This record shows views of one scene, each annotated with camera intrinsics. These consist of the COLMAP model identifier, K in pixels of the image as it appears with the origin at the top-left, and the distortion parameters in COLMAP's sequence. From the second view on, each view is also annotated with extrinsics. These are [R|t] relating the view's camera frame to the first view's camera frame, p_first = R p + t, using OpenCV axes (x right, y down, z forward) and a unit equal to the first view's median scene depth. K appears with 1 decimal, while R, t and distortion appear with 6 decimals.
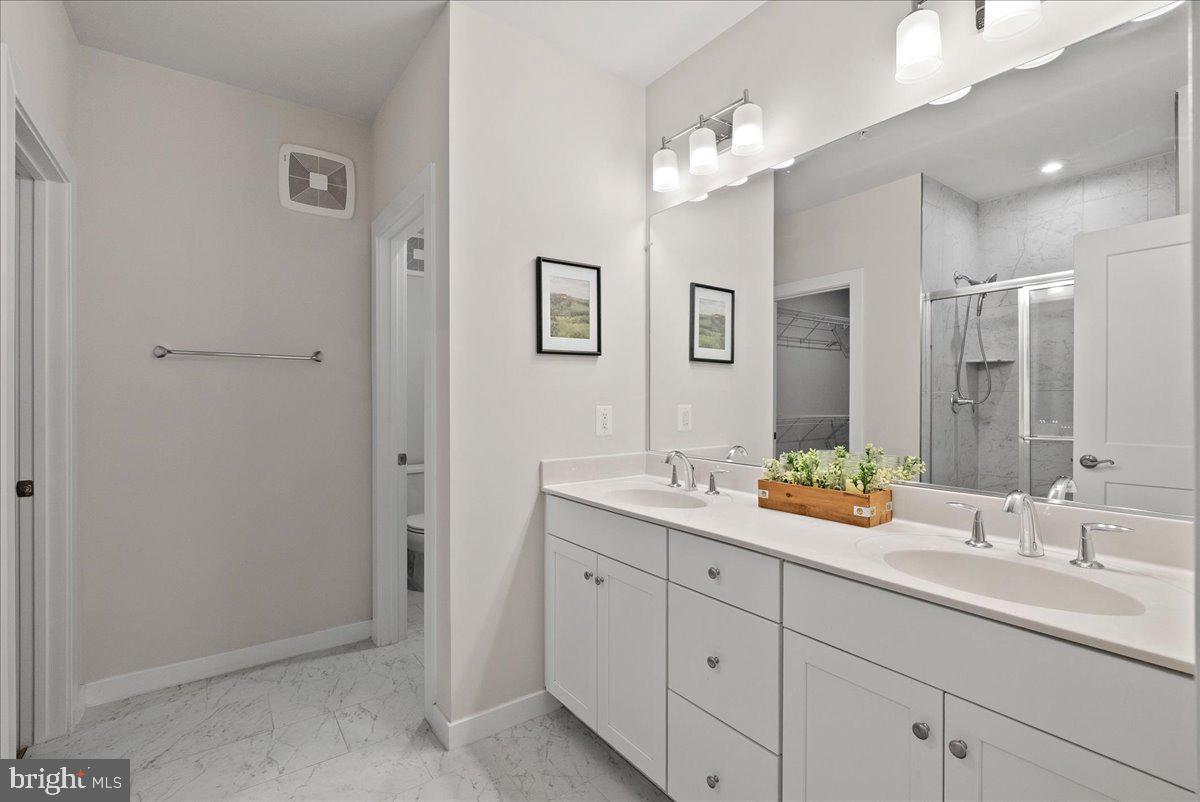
lens RADIAL K [[536.1, 0, 605.1], [0, 536.1, 400.7], [0, 0, 1]] dist [-0.003446, 0.000167]
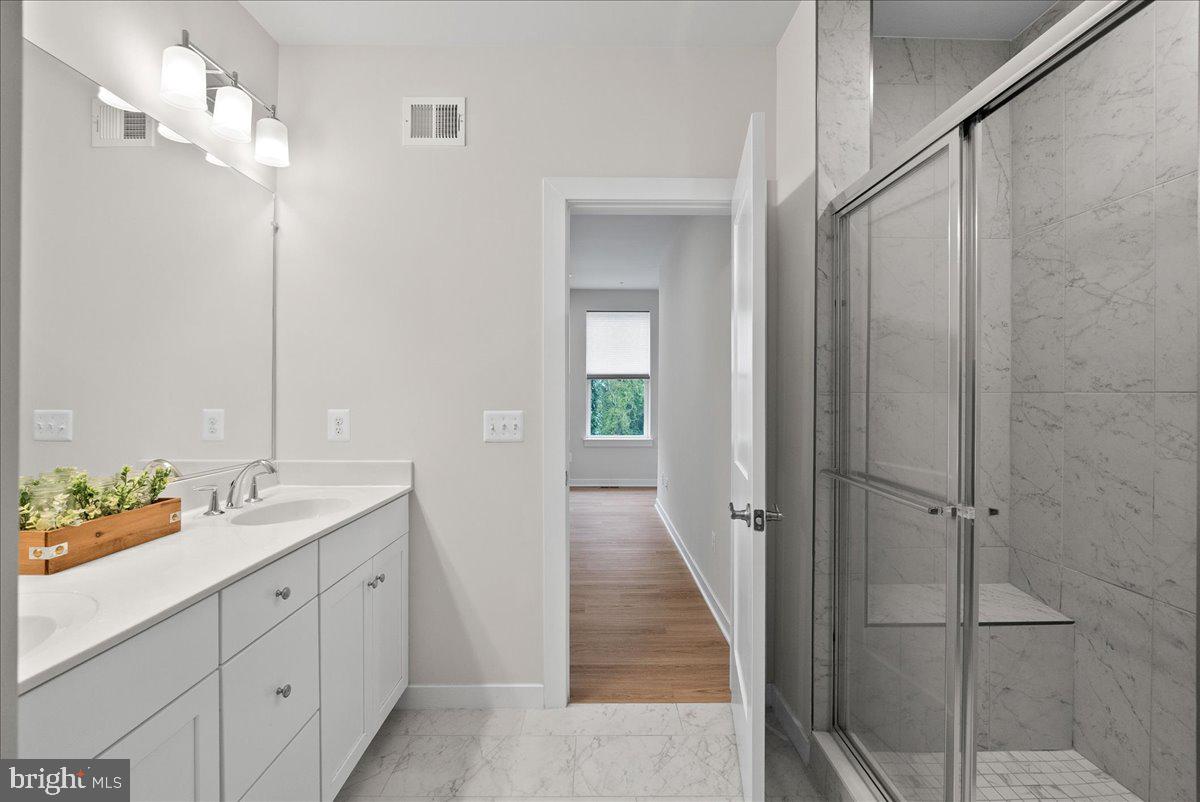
lens RADIAL K [[536.1, 0, 605.1], [0, 536.1, 400.7], [0, 0, 1]] dist [-0.003446, 0.000167]
pose [[-0.818686, 0.002313, 0.574237, -0.676269], [0.009967, 0.999898, 0.010182, -0.005475], [-0.574155, 0.014059, -0.818626, 1.274283]]
